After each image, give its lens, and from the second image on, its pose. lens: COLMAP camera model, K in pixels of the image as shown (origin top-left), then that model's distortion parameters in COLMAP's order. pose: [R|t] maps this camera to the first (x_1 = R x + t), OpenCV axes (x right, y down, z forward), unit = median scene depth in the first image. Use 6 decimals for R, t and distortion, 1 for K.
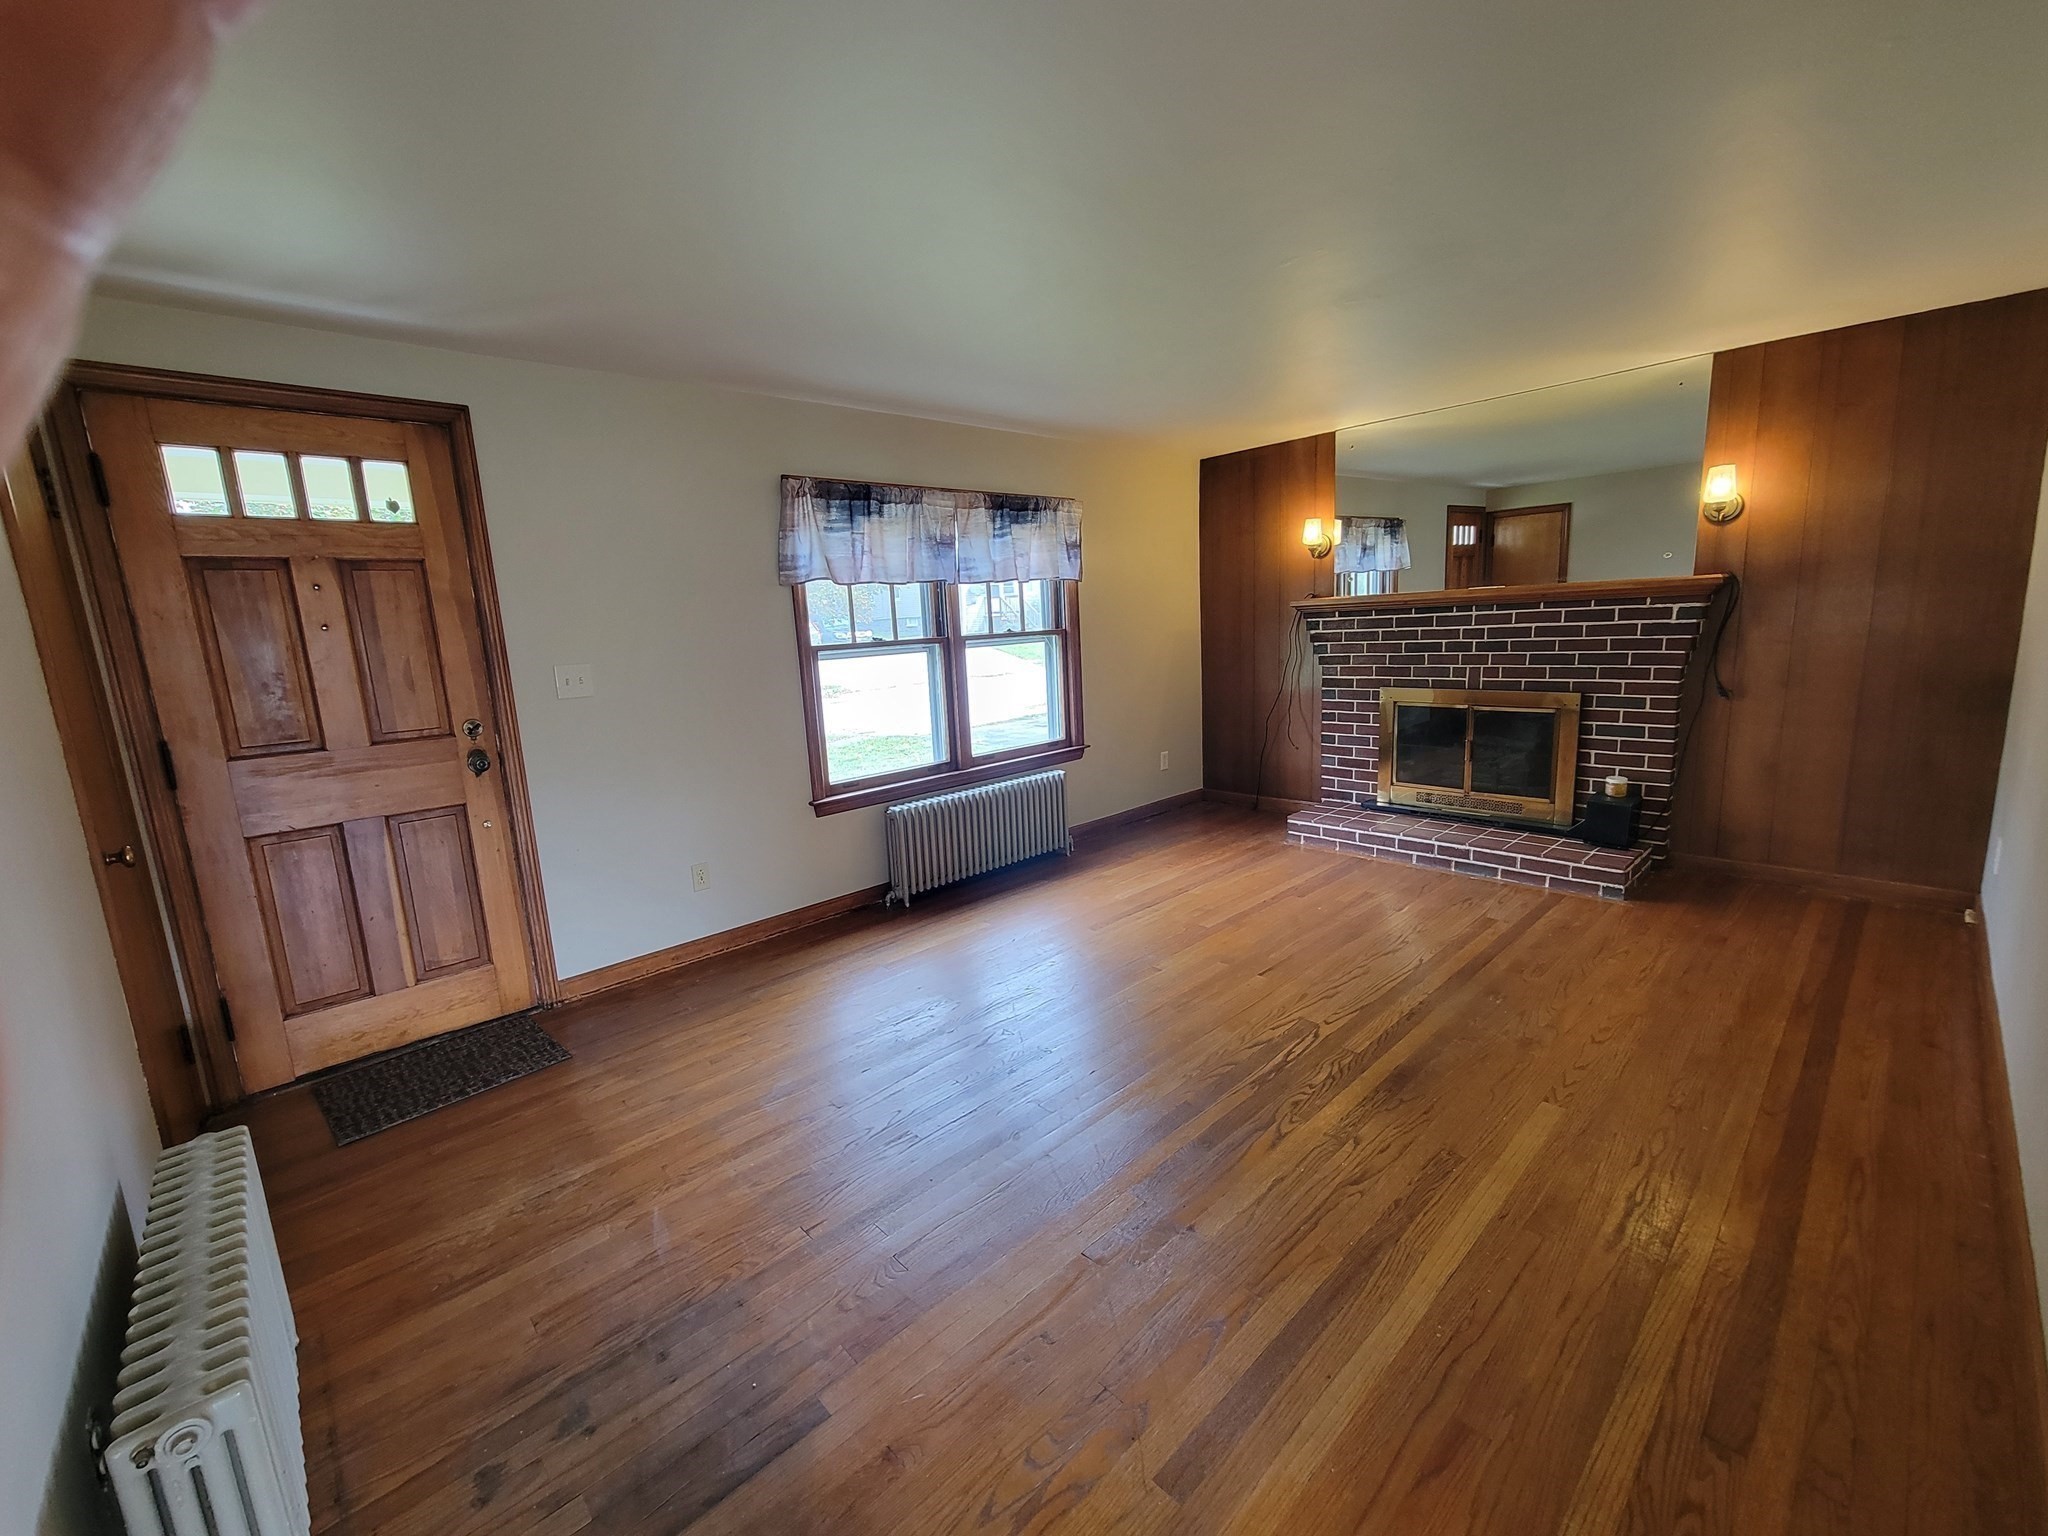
lens RADIAL K [[832.7, 0, 1010.2], [0, 832.7, 768.0], [0, 0, 1]] dist [-0.002630, 0.000729]
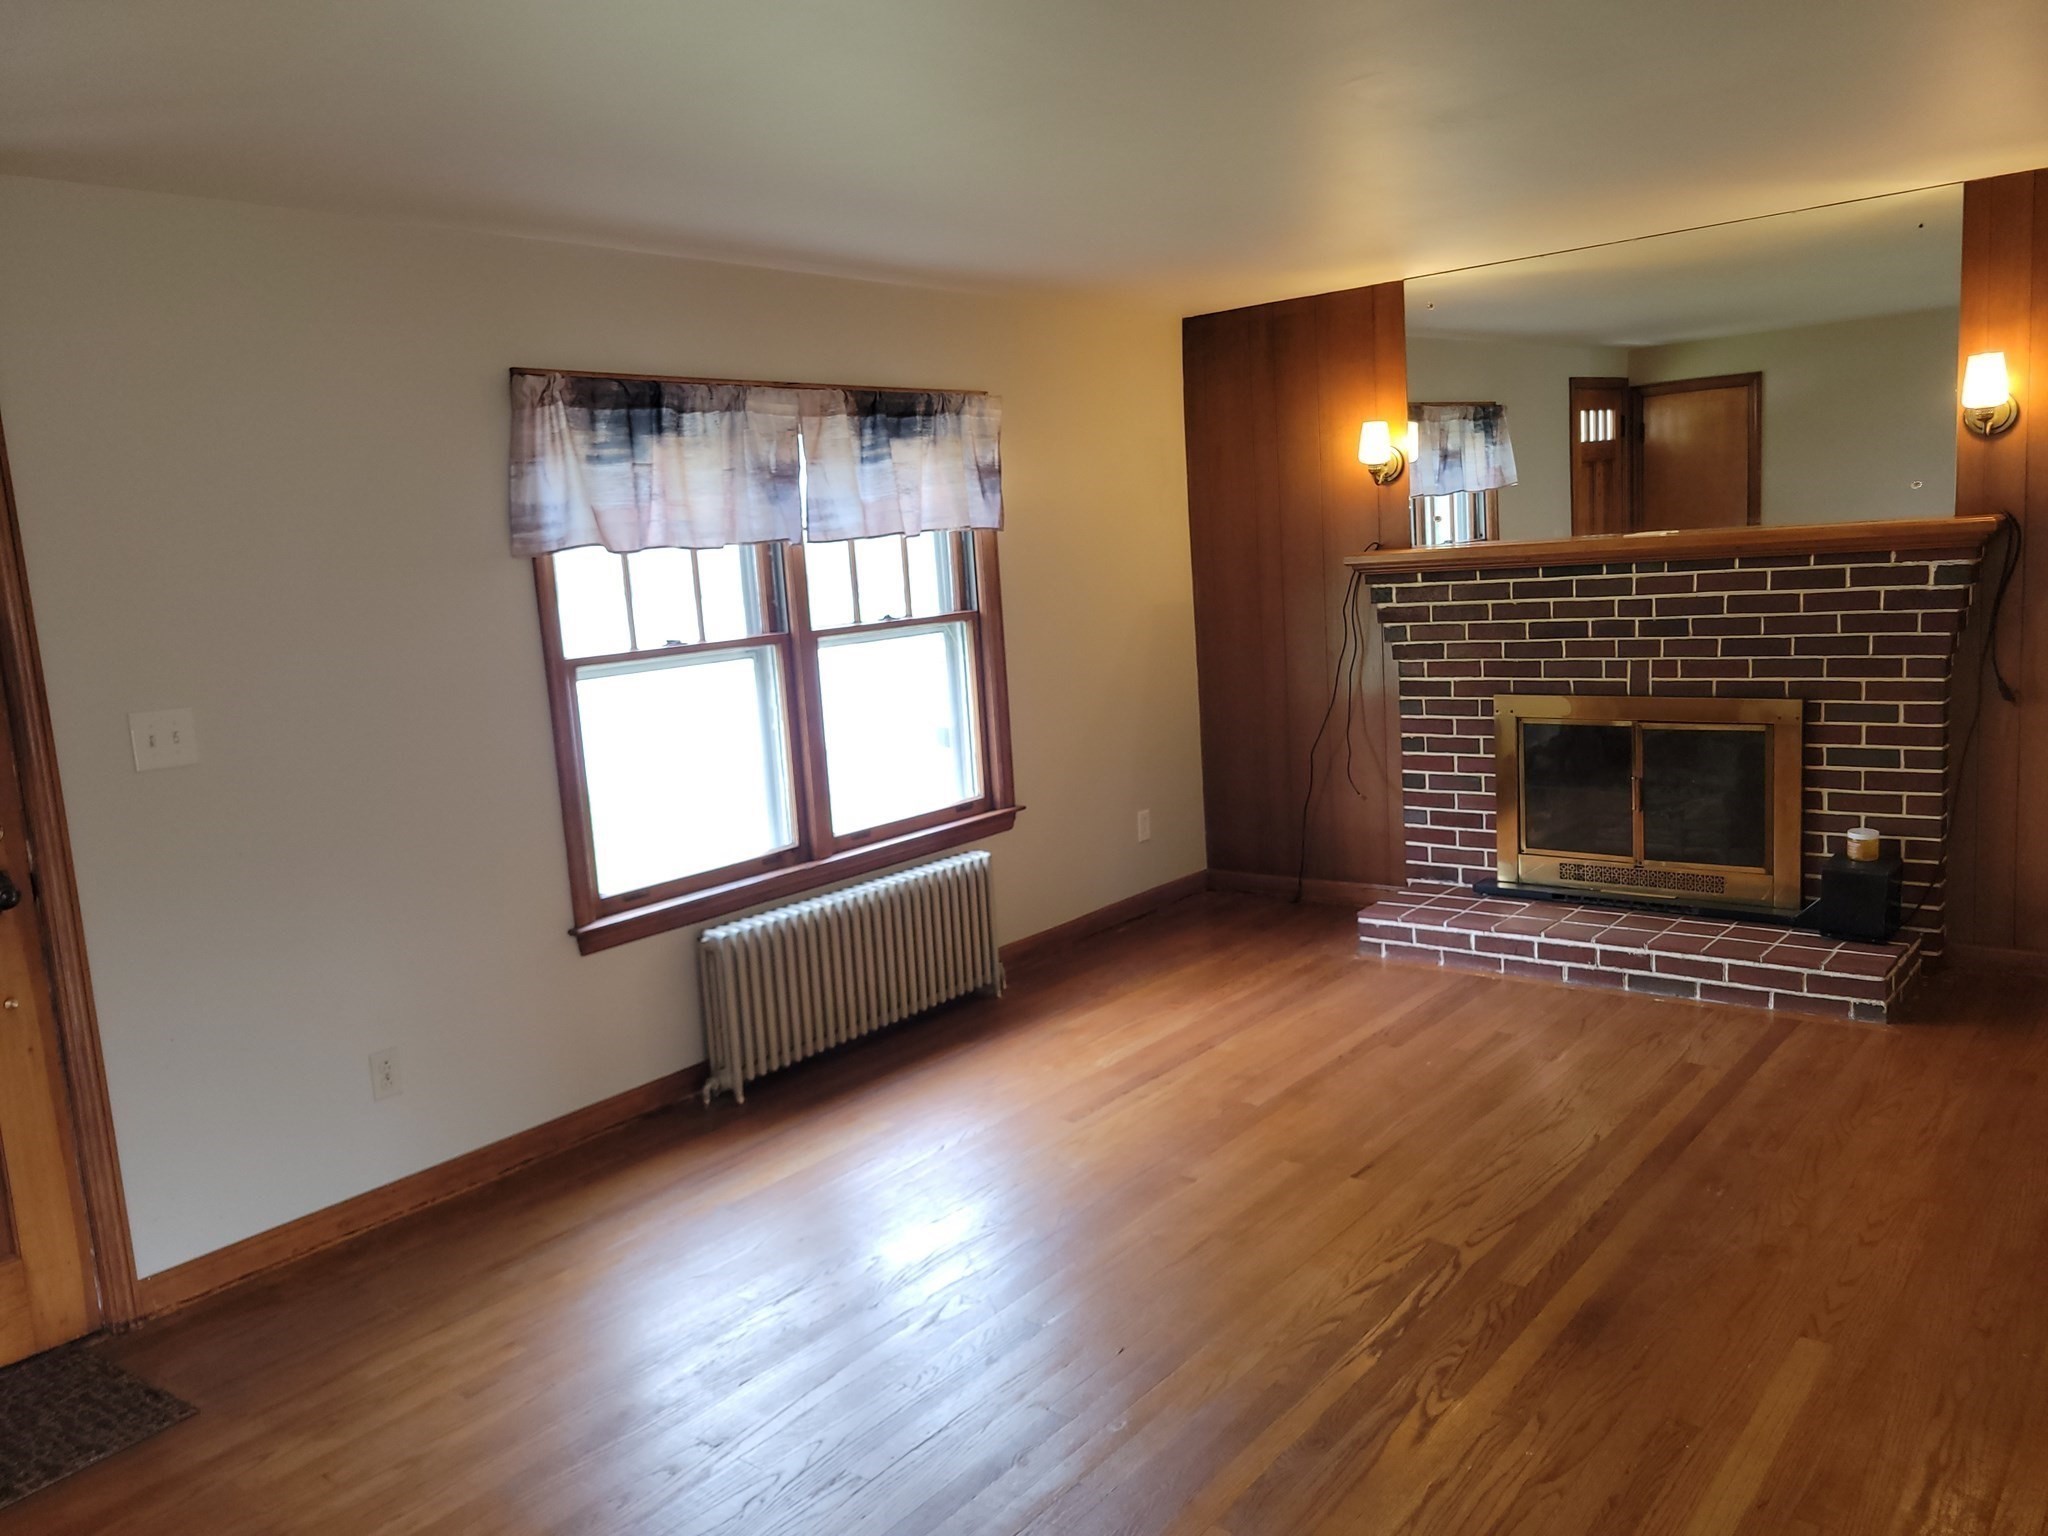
lens RADIAL K [[1545.7, 0, 1009.8], [0, 1545.7, 768.4], [0, 0, 1]] dist [0.043365, -0.034316]
pose [[0.989977, -0.034266, 0.137007, -0.081761], [0.039614, 0.998548, -0.036496, -0.018684], [-0.135557, 0.041558, 0.989898, -0.099160]]
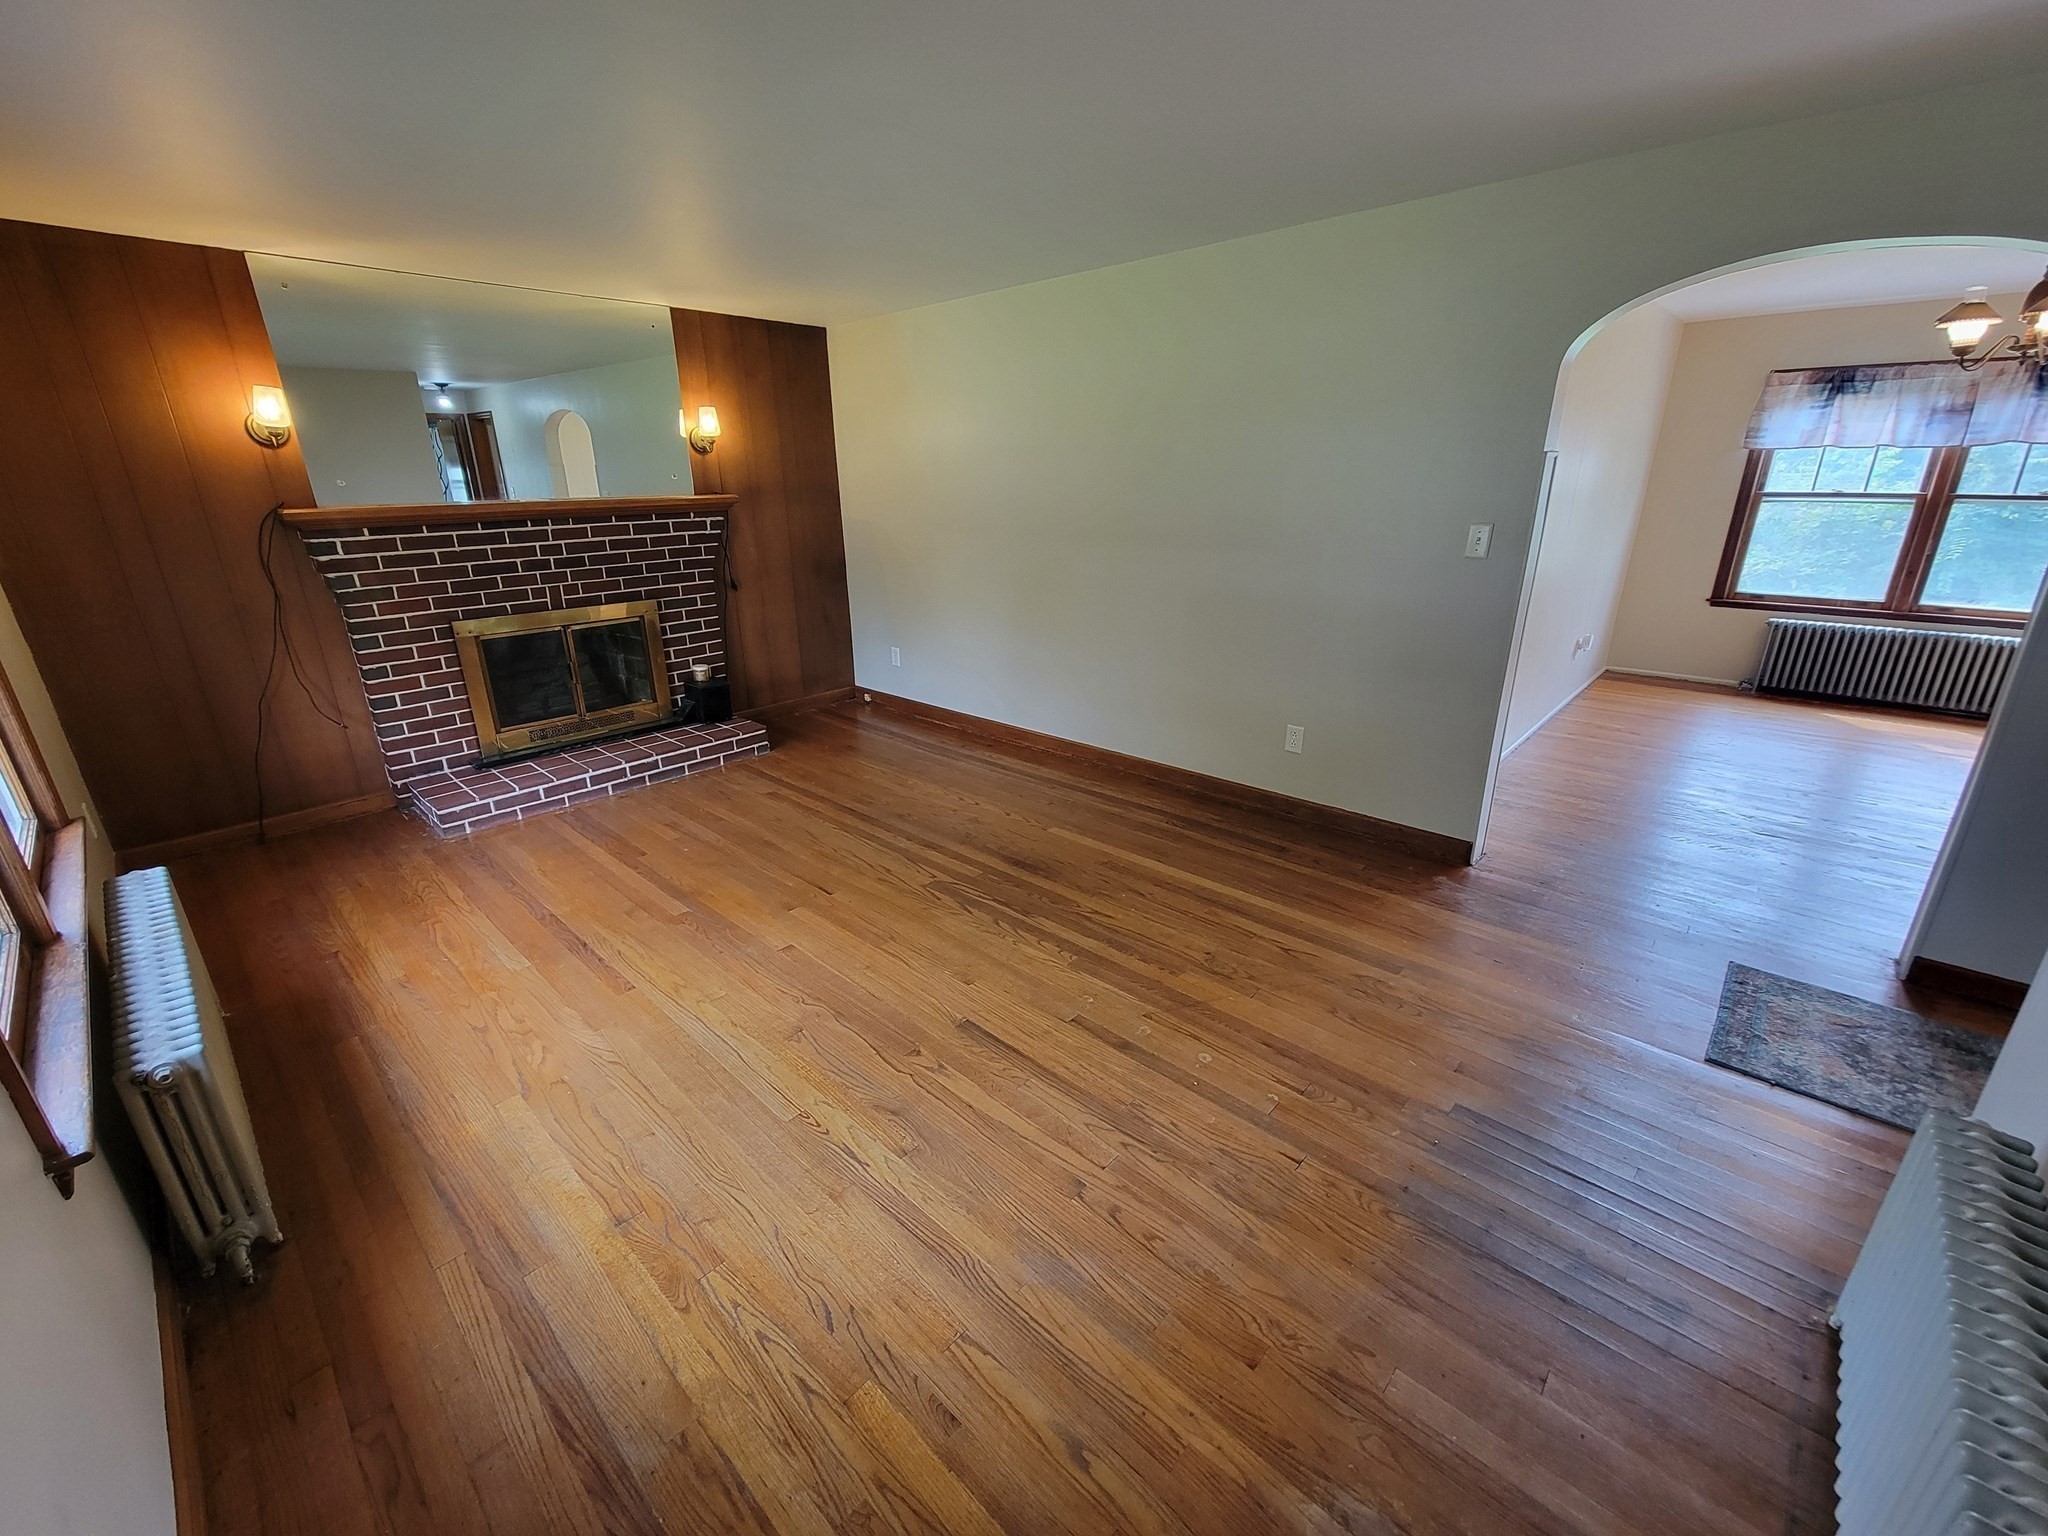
lens RADIAL K [[832.7, 0, 1014.7], [0, 832.7, 766.4], [0, 0, 1]] dist [-0.002630, 0.000729]
pose [[-0.068939, -0.281012, 0.957225, -0.505626], [0.194583, 0.937292, 0.289174, -0.113654], [-0.978460, 0.206195, -0.009936, 0.609681]]
